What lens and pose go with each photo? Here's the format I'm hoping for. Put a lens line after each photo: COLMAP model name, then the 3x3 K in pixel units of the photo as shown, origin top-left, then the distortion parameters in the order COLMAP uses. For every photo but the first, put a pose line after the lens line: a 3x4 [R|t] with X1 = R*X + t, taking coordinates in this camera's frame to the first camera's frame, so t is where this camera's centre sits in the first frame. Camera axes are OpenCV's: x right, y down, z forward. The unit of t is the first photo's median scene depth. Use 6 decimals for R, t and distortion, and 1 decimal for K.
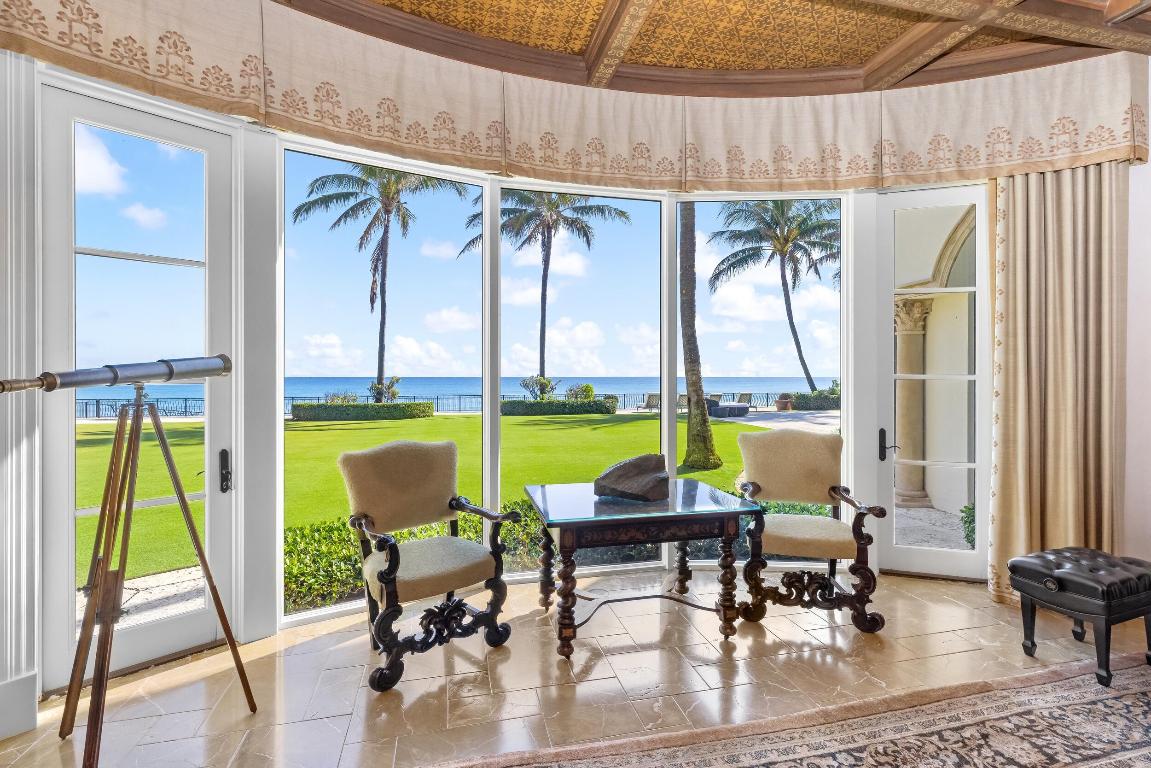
lens RADIAL K [[530.4, 0, 572.3], [0, 530.4, 381.2], [0, 0, 1]] dist [0.000619, -0.000246]
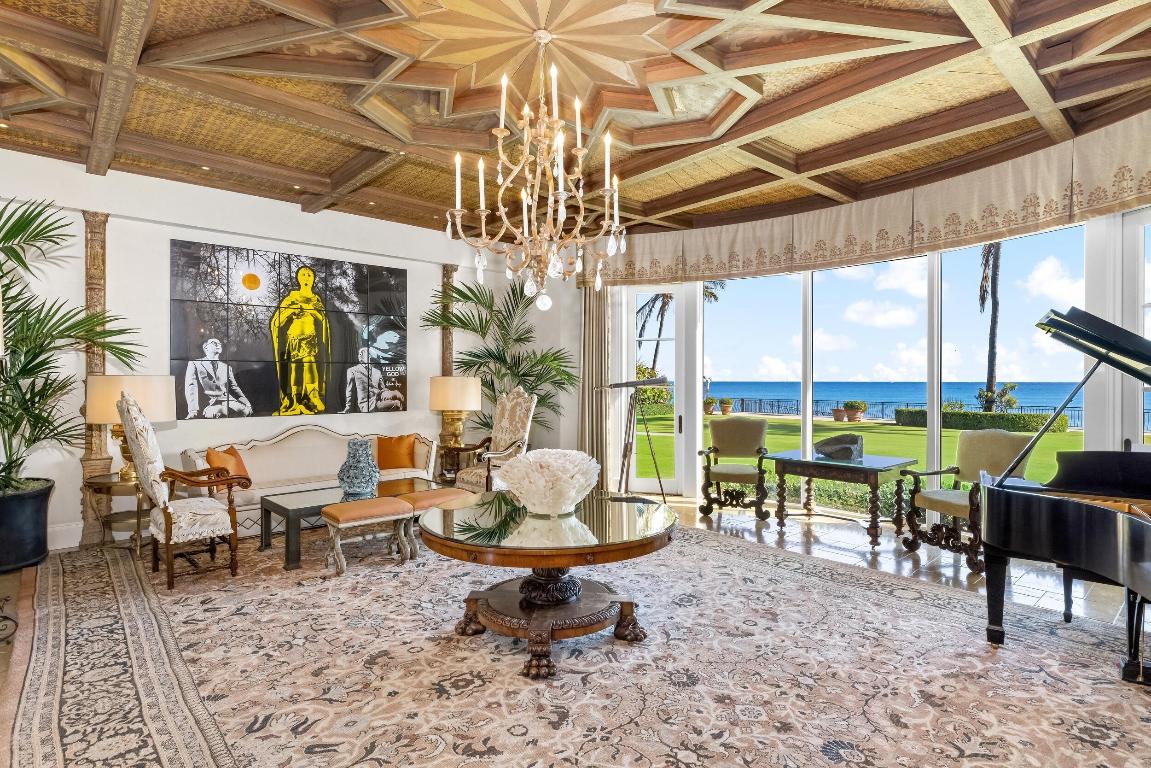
lens RADIAL K [[588.5, 0, 576.0], [0, 588.5, 383.6], [0, 0, 1]] dist [0.000004, 0.000015]
pose [[0.467534, 0.005560, -0.883958, 1.213720], [-0.009794, 0.999951, 0.001110, -0.009511], [0.883921, 0.008139, 0.467566, -0.543444]]
